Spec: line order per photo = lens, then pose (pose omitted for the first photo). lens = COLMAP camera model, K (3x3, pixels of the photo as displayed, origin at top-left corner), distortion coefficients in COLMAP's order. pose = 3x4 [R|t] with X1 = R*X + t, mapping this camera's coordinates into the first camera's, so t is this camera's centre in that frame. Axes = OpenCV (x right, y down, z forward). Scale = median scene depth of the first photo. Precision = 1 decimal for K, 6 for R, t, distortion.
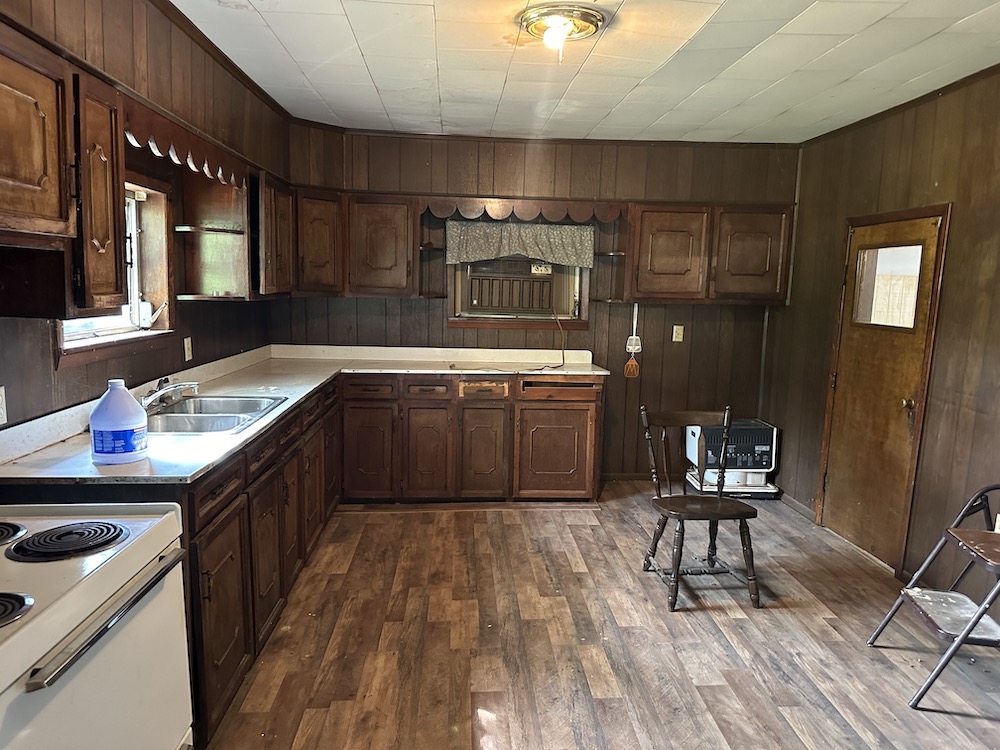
lens RADIAL K [[715.8, 0, 507.3], [0, 715.8, 375.4], [0, 0, 1]] dist [0.089847, -0.089604]
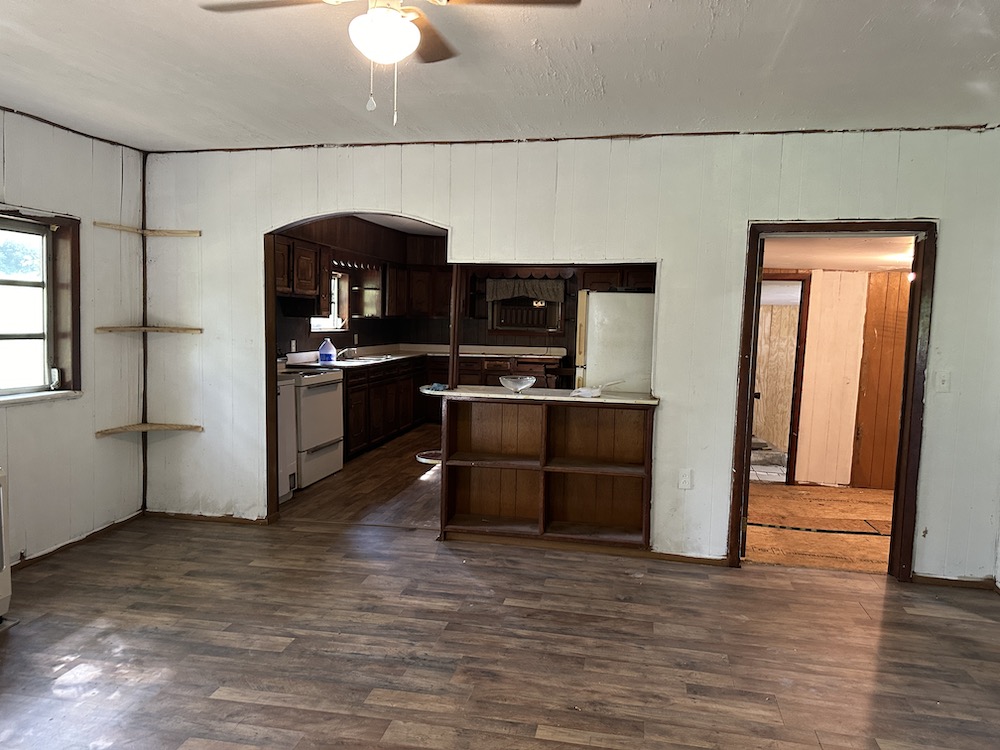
lens RADIAL K [[715.8, 0, 496.1], [0, 715.8, 370.7], [0, 0, 1]] dist [0.089847, -0.089604]
pose [[0.962157, 0.014438, -0.272113, 0.546374], [-0.030379, 0.998054, -0.054460, 0.156011], [0.270797, 0.060665, 0.960723, -0.956715]]
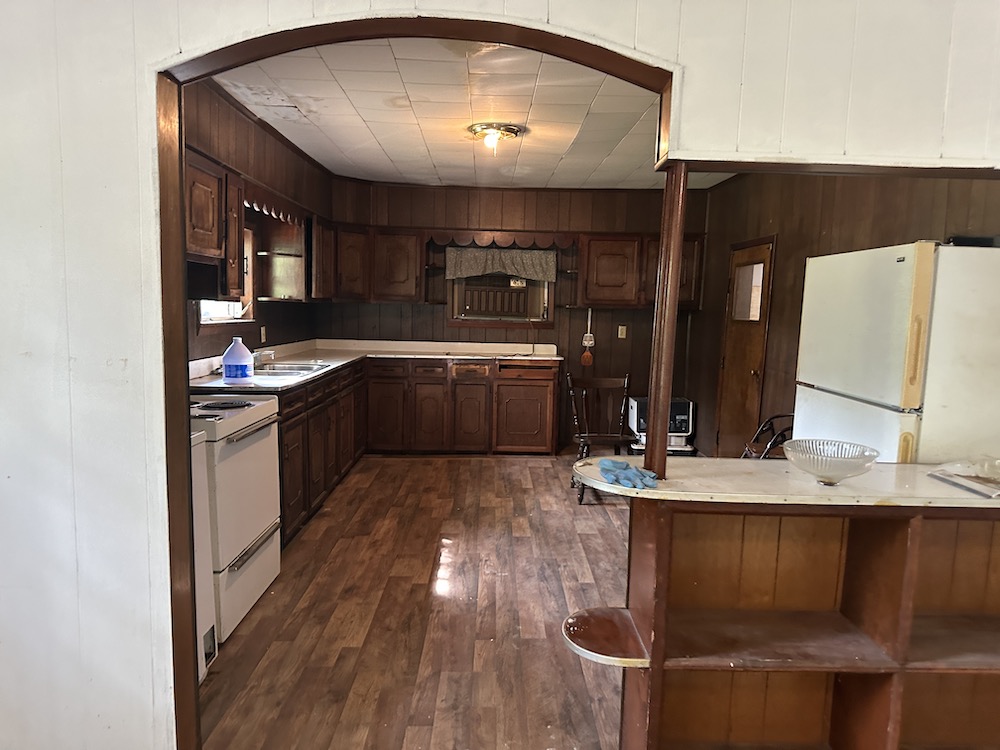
lens RADIAL K [[715.8, 0, 510.8], [0, 715.8, 374.4], [0, 0, 1]] dist [0.089847, -0.089604]
pose [[0.999131, 0.003546, -0.041525, 0.110974], [-0.004948, 0.999419, -0.033712, 0.080911], [0.041381, 0.033888, 0.998569, -0.393774]]
